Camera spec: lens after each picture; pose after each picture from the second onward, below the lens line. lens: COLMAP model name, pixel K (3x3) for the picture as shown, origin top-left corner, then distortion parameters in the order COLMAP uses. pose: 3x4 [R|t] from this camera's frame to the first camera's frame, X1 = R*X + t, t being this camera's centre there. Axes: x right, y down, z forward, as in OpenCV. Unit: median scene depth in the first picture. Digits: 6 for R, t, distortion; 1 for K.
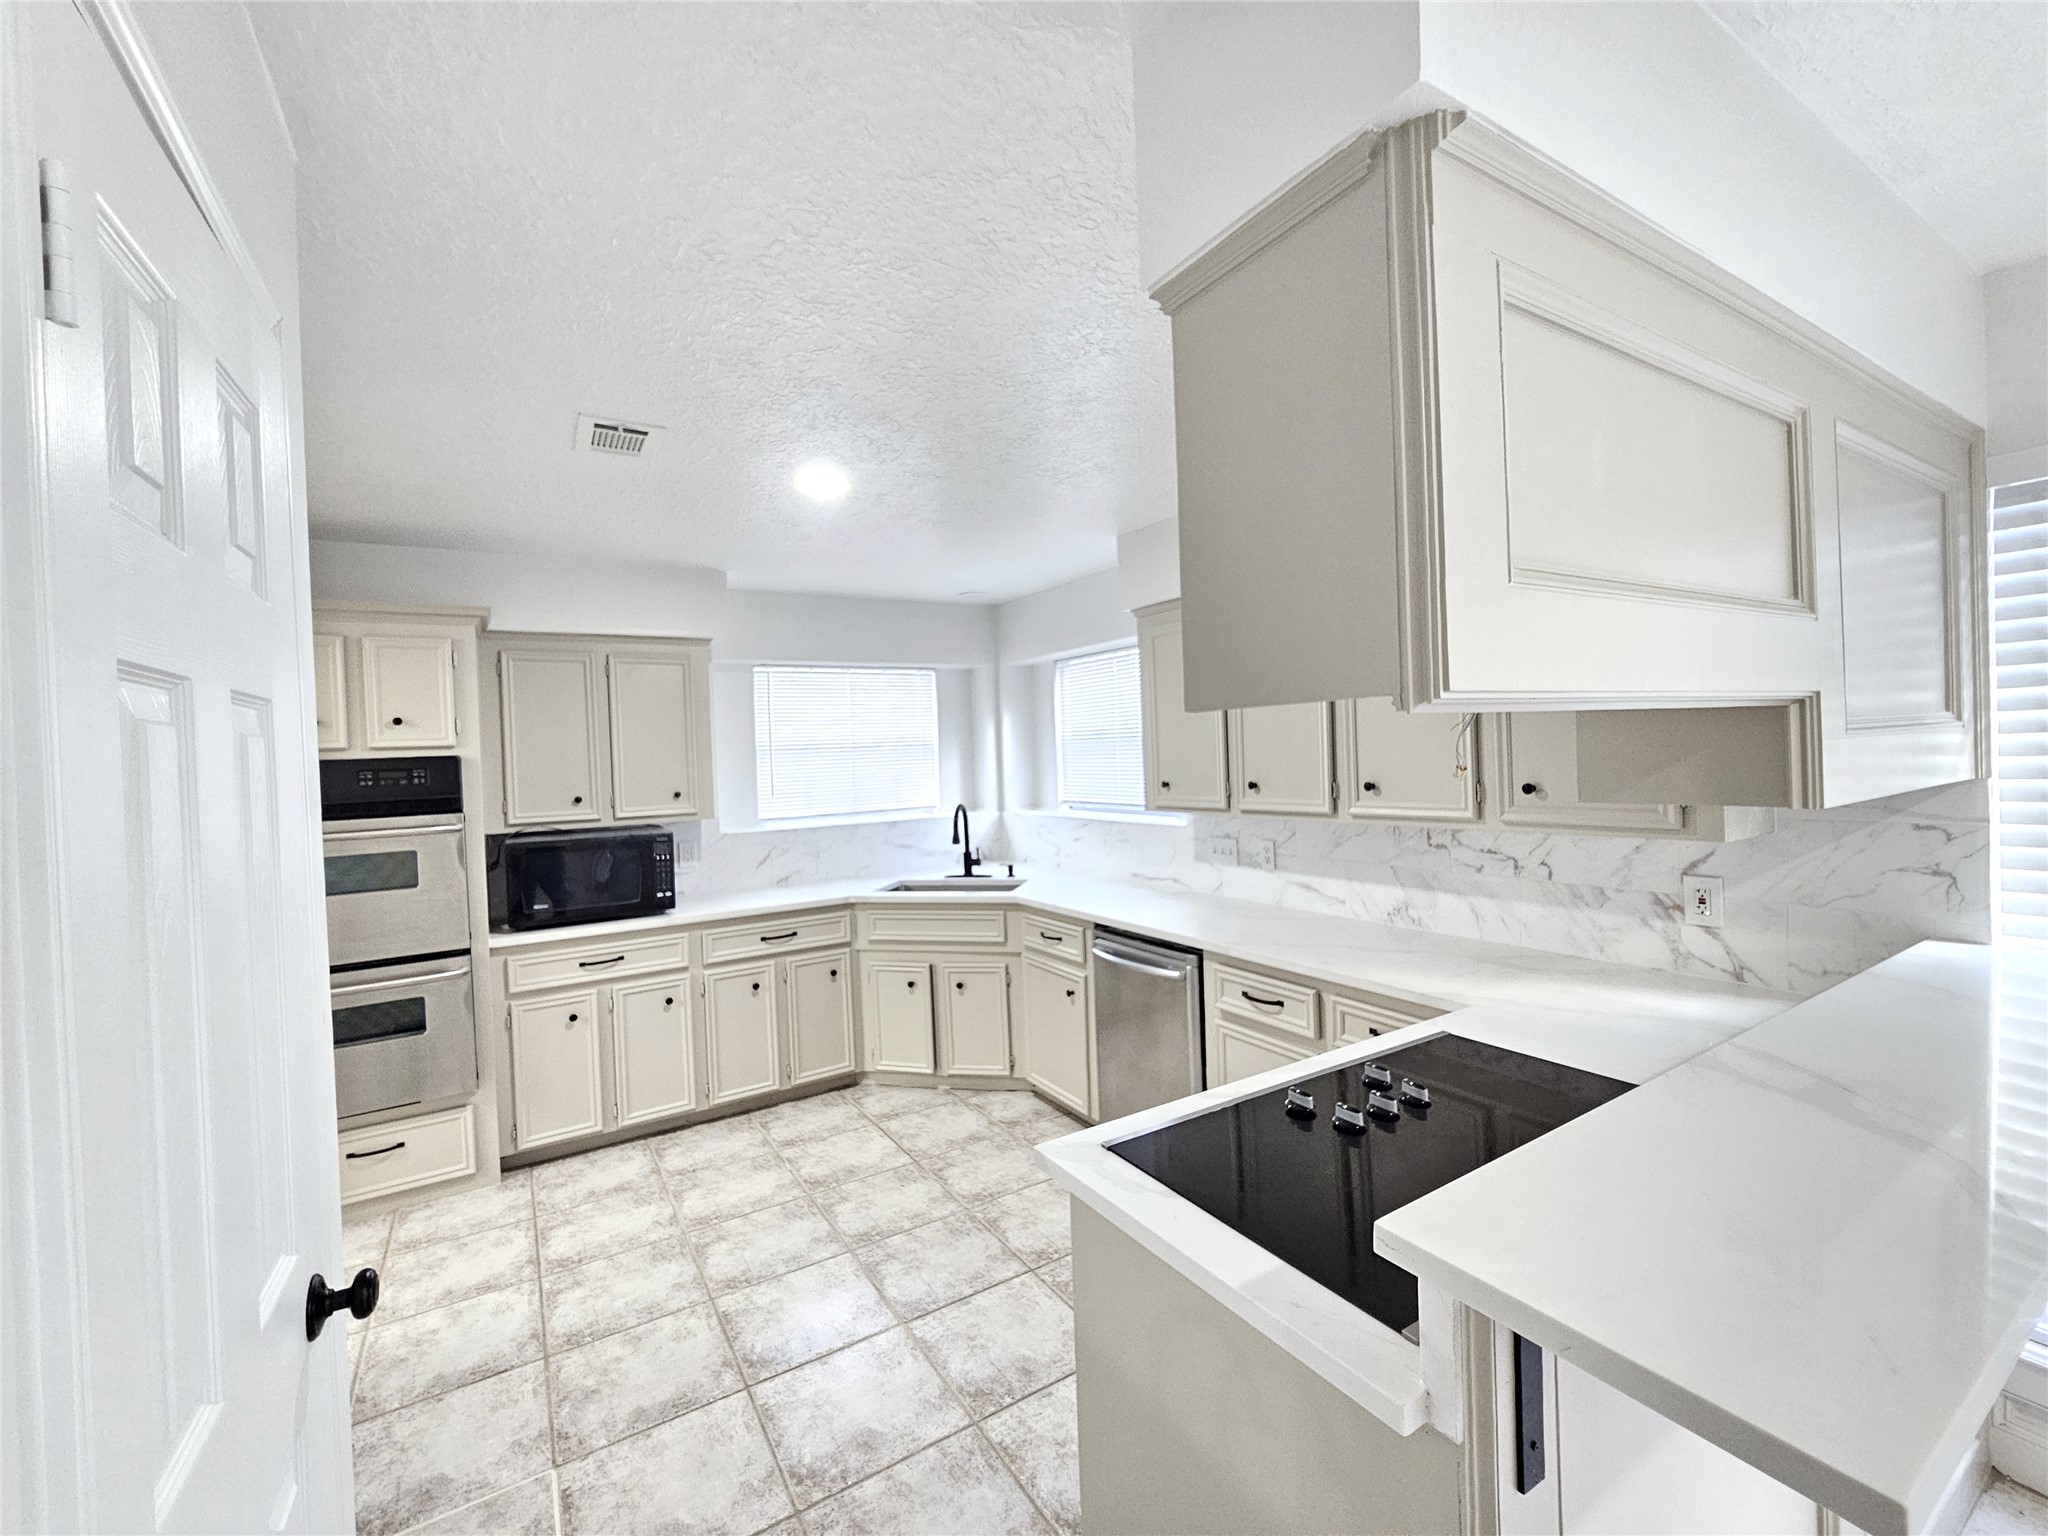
lens RADIAL K [[841.8, 0, 1024.4], [0, 841.8, 766.1], [0, 0, 1]] dist [-0.000604, 0.000596]
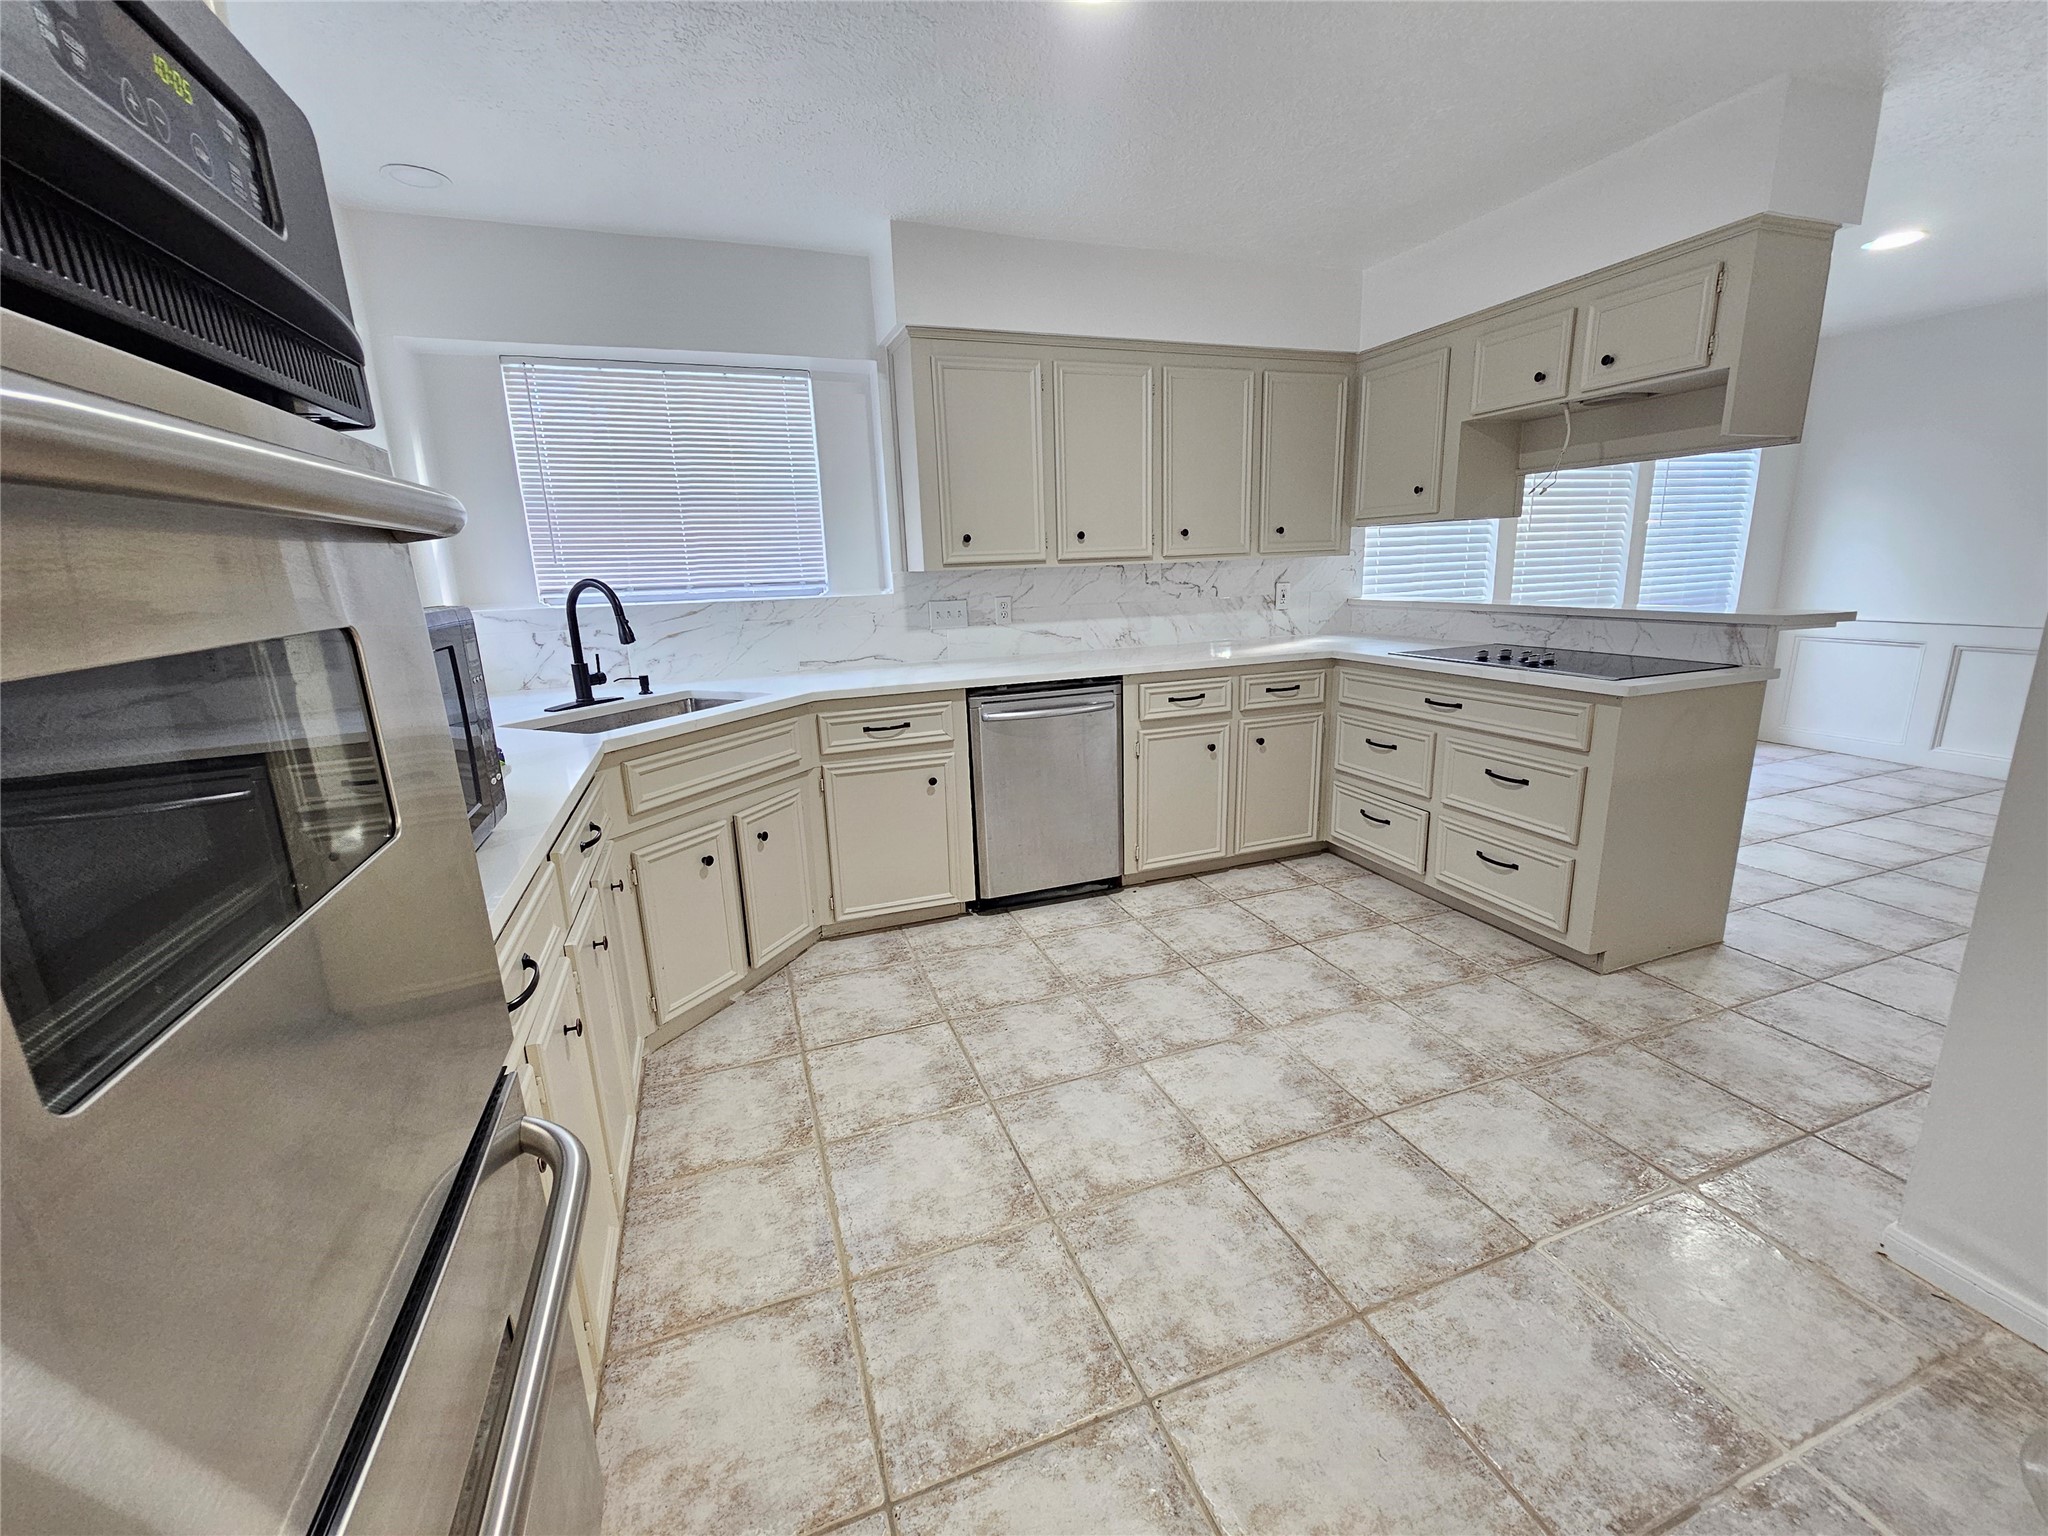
lens RADIAL K [[841.8, 0, 1026.7], [0, 841.8, 763.8], [0, 0, 1]] dist [-0.000604, 0.000596]
pose [[0.204488, -0.197536, 0.958731, -0.986328], [0.038186, 0.980291, 0.193834, 0.113219], [-0.978124, -0.003026, 0.208000, 0.940014]]
